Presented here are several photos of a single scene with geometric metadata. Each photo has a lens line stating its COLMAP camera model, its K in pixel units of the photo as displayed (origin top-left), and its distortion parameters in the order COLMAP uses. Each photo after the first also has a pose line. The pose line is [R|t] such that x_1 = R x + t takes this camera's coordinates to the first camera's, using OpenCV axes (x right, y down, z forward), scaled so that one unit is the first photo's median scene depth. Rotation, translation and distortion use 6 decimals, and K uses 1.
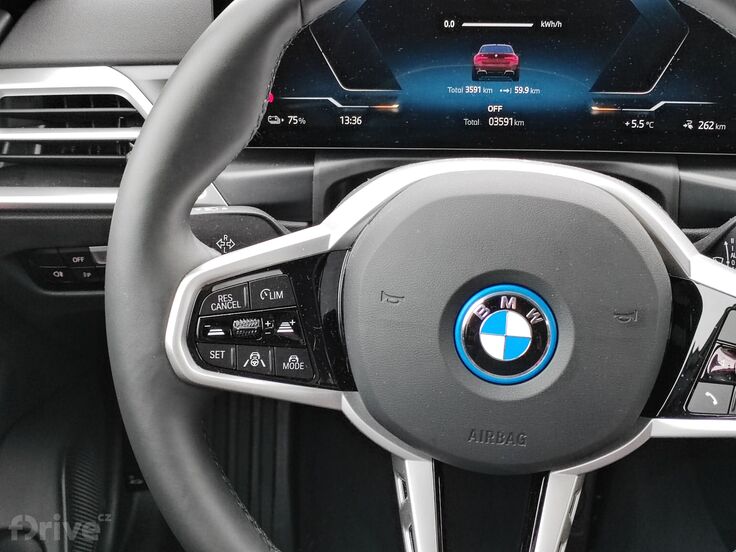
lens RADIAL K [[1151.0, 0, 368.9], [0, 1151.0, 274.7], [0, 0, 1]] dist [-0.004569, 0.000000]
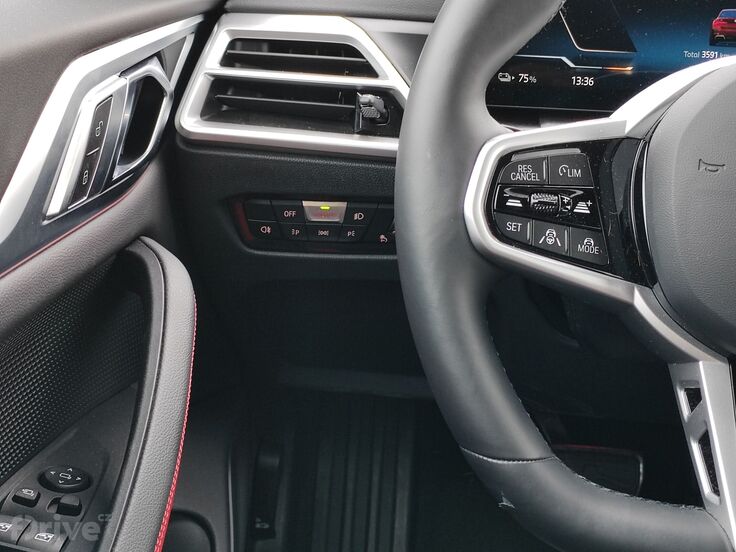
lens RADIAL K [[1151.0, 0, 366.6], [0, 1151.0, 276.2], [0, 0, 1]] dist [-0.004569, 0.000000]
pose [[0.998506, 0.052210, -0.016149, -0.226523], [-0.054164, 0.984769, -0.165214, 0.262185], [0.007277, 0.165842, 0.986125, 0.068359]]
